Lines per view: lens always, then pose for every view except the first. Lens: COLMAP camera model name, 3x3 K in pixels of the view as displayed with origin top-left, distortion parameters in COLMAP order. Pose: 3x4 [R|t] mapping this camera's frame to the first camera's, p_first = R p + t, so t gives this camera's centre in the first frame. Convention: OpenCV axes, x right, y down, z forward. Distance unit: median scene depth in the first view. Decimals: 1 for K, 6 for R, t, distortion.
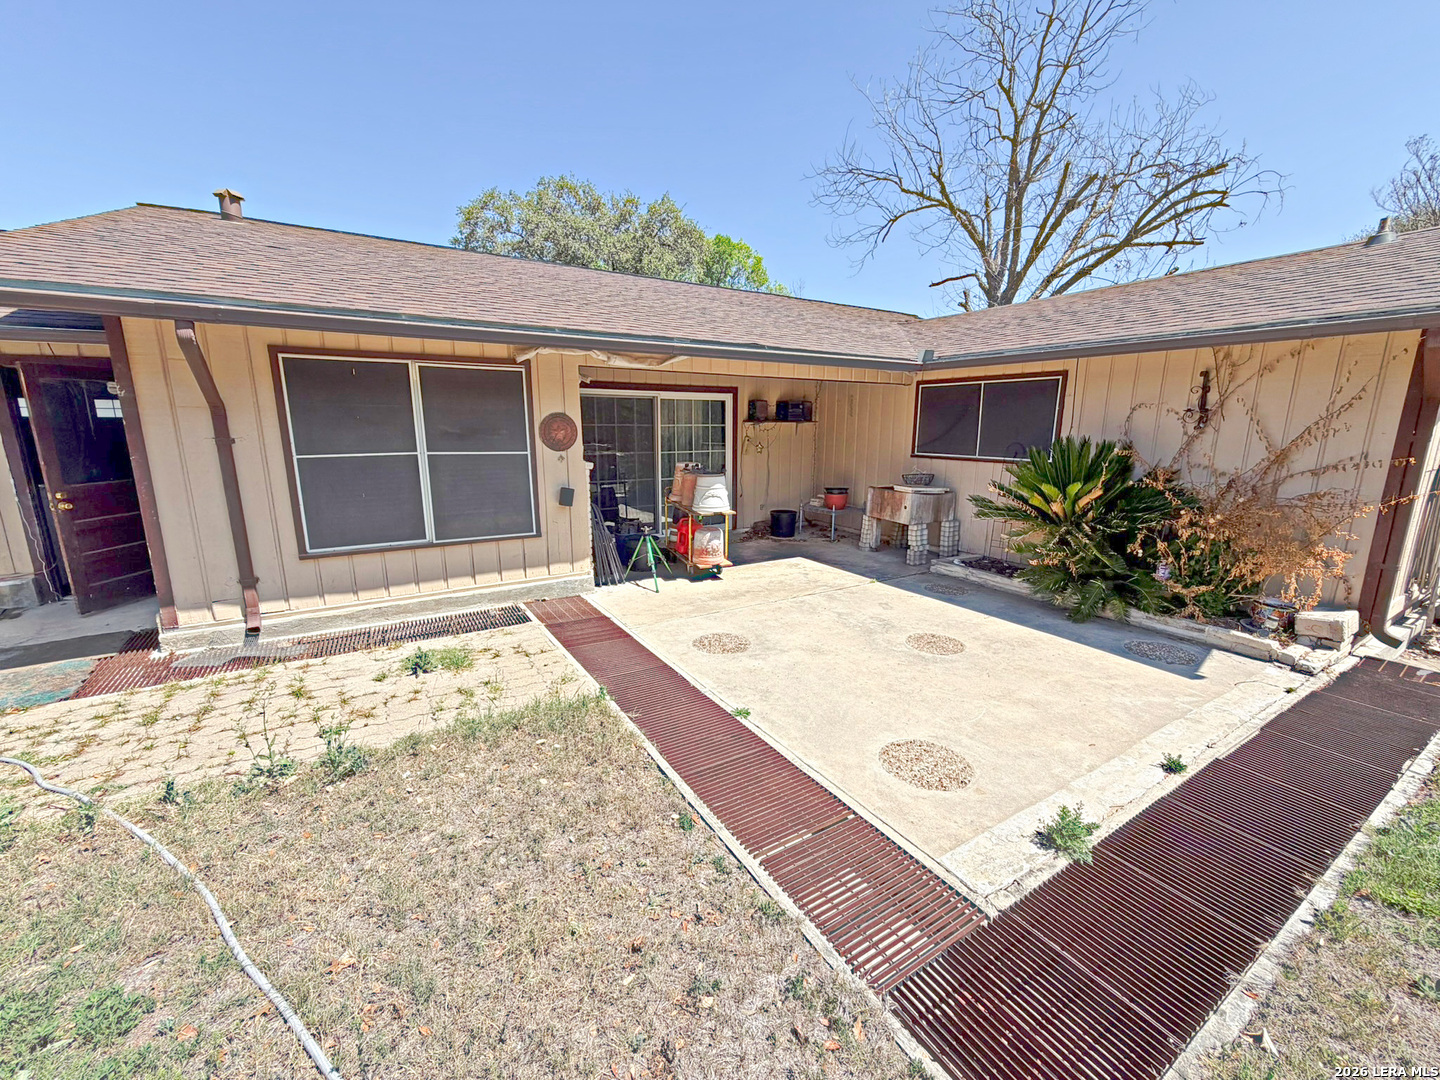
lens RADIAL K [[575.4, 0, 719.9], [0, 575.4, 543.0], [0, 0, 1]] dist [-0.004028, -0.000392]
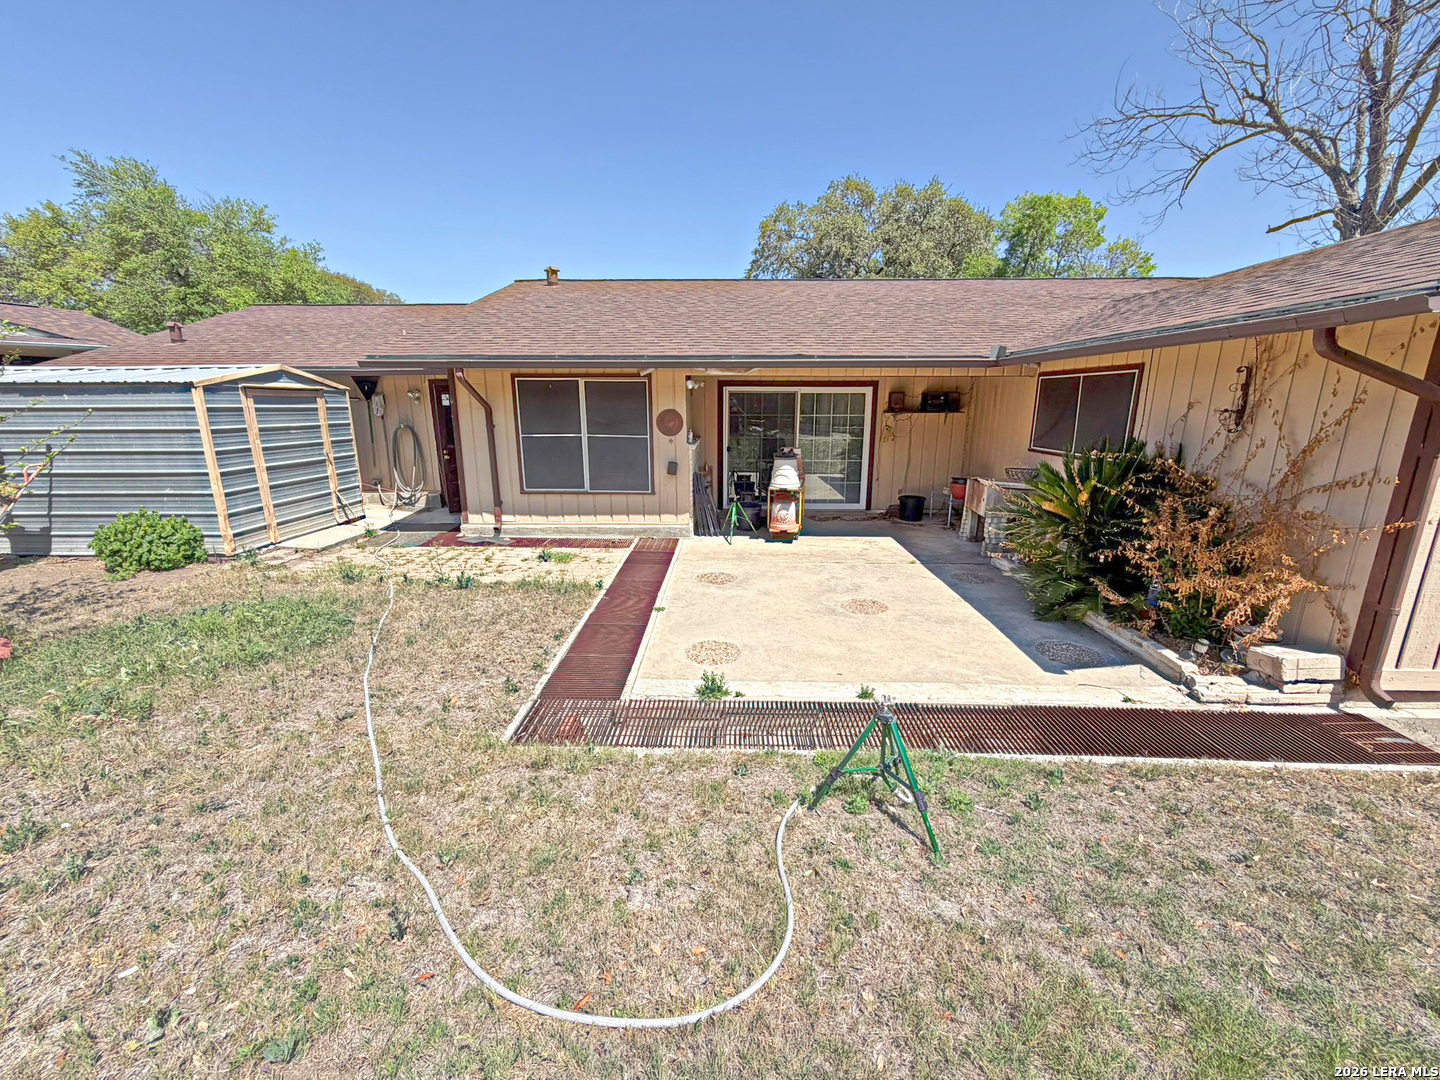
lens RADIAL K [[575.4, 0, 719.9], [0, 575.4, 543.0], [0, 0, 1]] dist [-0.004028, -0.000392]
pose [[0.842179, 0.126368, -0.524181, 0.635816], [-0.107665, 0.991983, 0.066163, -0.003279], [0.528340, 0.000715, 0.849033, -0.159562]]
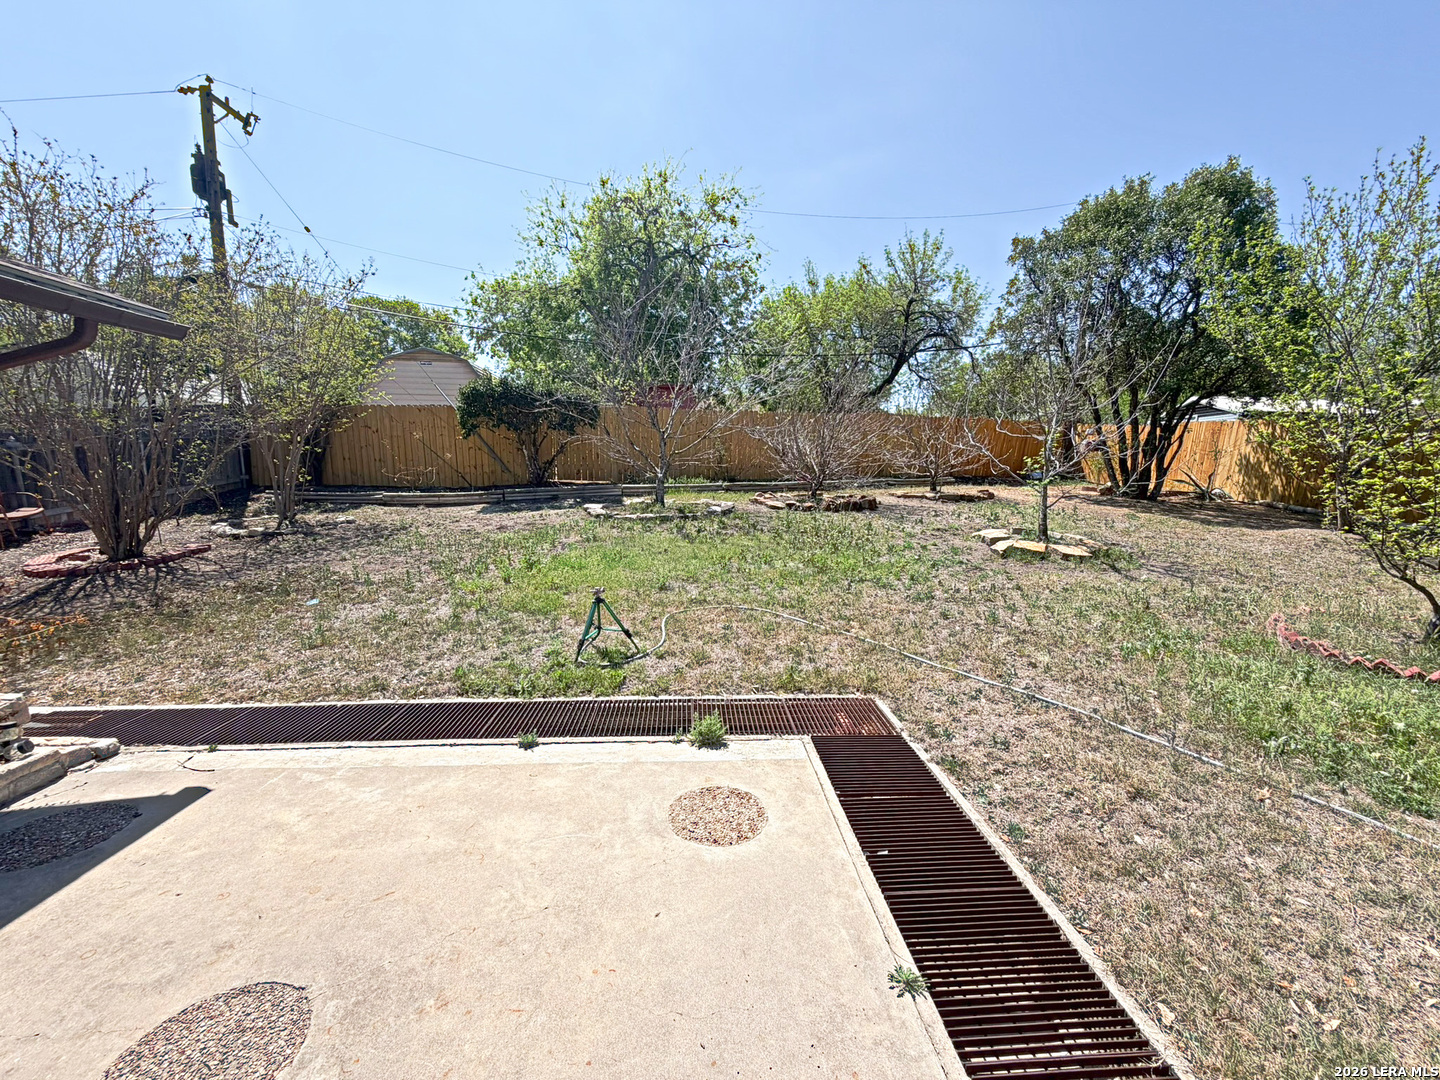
lens RADIAL K [[575.4, 0, 719.9], [0, 575.4, 543.0], [0, 0, 1]] dist [-0.004028, -0.000392]
pose [[-0.881823, -0.082695, 0.464274, -0.015341], [0.075629, 0.946963, 0.312317, -0.164599], [-0.465477, 0.310521, -0.828799, 0.902433]]
